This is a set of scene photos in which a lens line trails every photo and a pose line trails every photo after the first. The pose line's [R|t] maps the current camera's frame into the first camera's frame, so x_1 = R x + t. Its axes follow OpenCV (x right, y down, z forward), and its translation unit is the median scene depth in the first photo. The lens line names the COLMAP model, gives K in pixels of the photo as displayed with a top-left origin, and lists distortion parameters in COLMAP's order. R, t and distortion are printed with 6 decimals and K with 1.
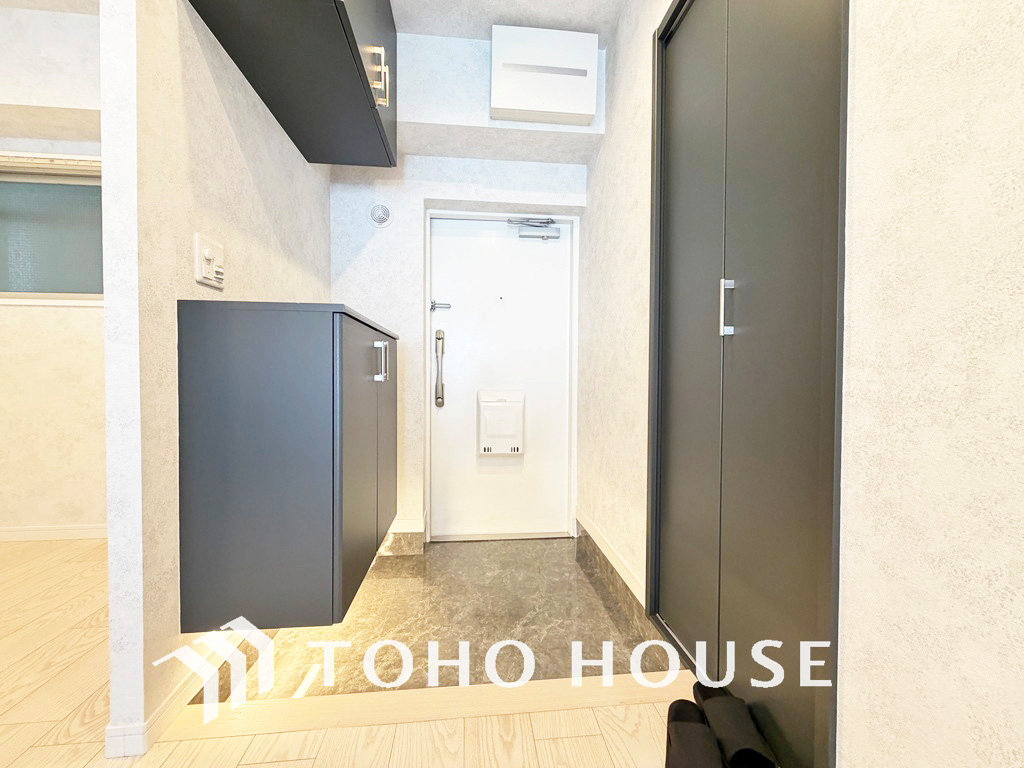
lens RADIAL K [[409.4, 0, 507.2], [0, 409.4, 377.6], [0, 0, 1]] dist [0.000665, -0.000157]
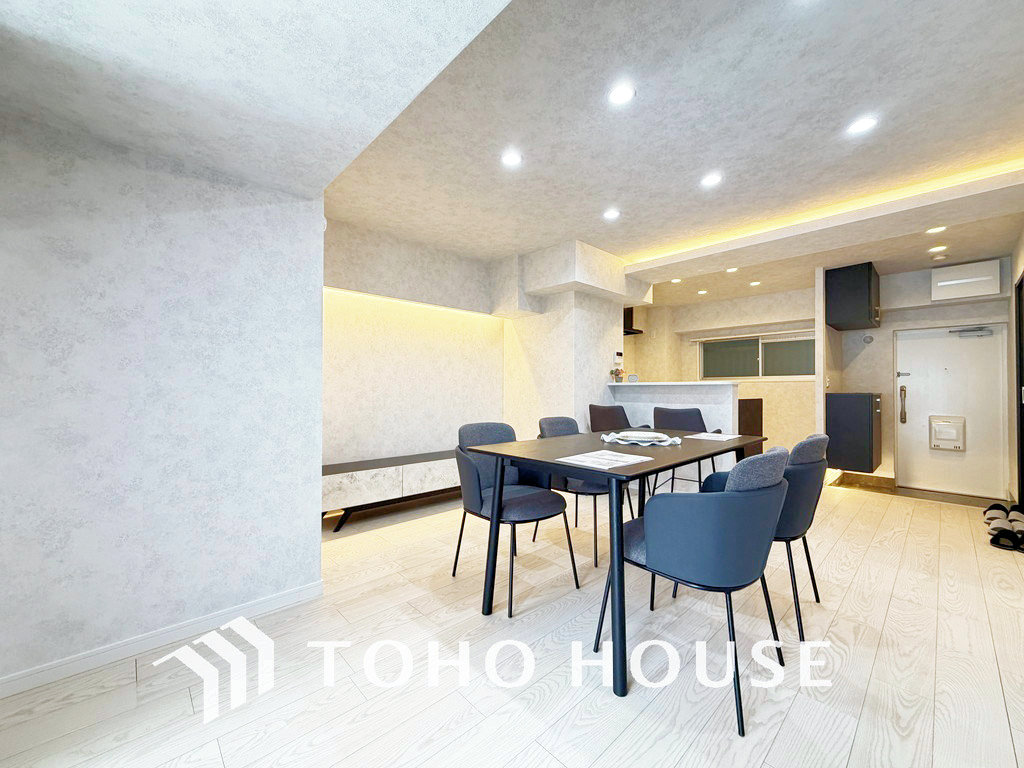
lens RADIAL K [[409.4, 0, 509.5], [0, 409.4, 384.6], [0, 0, 1]] dist [0.000665, -0.000157]
pose [[0.595140, -0.015986, -0.803463, 0.321993], [-0.016188, 0.999361, -0.031874, -0.025391], [0.803459, 0.031976, 0.594501, -1.866781]]
